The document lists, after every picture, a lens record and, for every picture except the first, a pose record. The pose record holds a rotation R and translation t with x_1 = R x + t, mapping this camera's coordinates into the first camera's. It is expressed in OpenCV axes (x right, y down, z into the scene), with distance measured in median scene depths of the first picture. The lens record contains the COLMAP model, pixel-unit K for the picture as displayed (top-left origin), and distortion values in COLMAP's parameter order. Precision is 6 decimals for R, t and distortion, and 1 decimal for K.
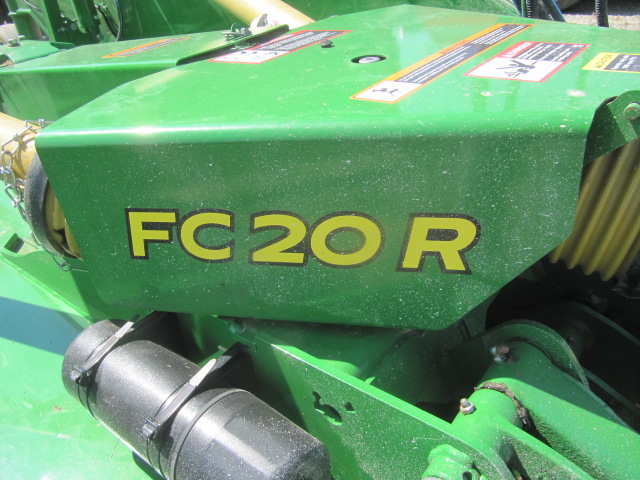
lens RADIAL K [[525.2, 0, 319.6], [0, 525.2, 240.5], [0, 0, 1]] dist [-0.052296, 0.016569]
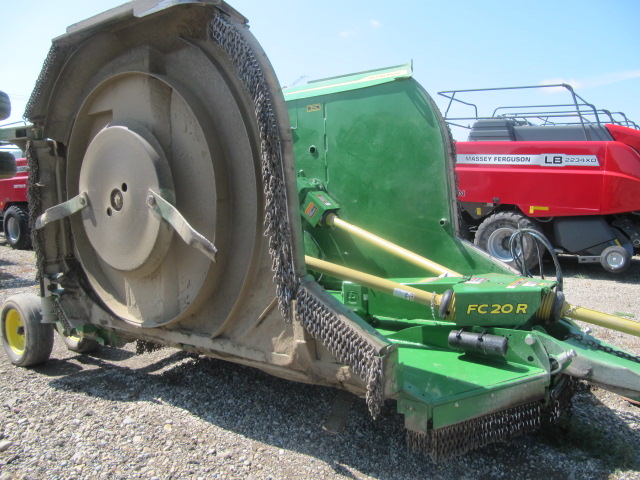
lens RADIAL K [[525.2, 0, 320.9], [0, 525.2, 239.6], [0, 0, 1]] dist [-0.052296, 0.016569]
pose [[0.998597, 0.047868, 0.022626, -2.400053], [-0.032729, 0.894006, -0.446858, 2.159633], [-0.041618, 0.445490, 0.894319, -4.967765]]
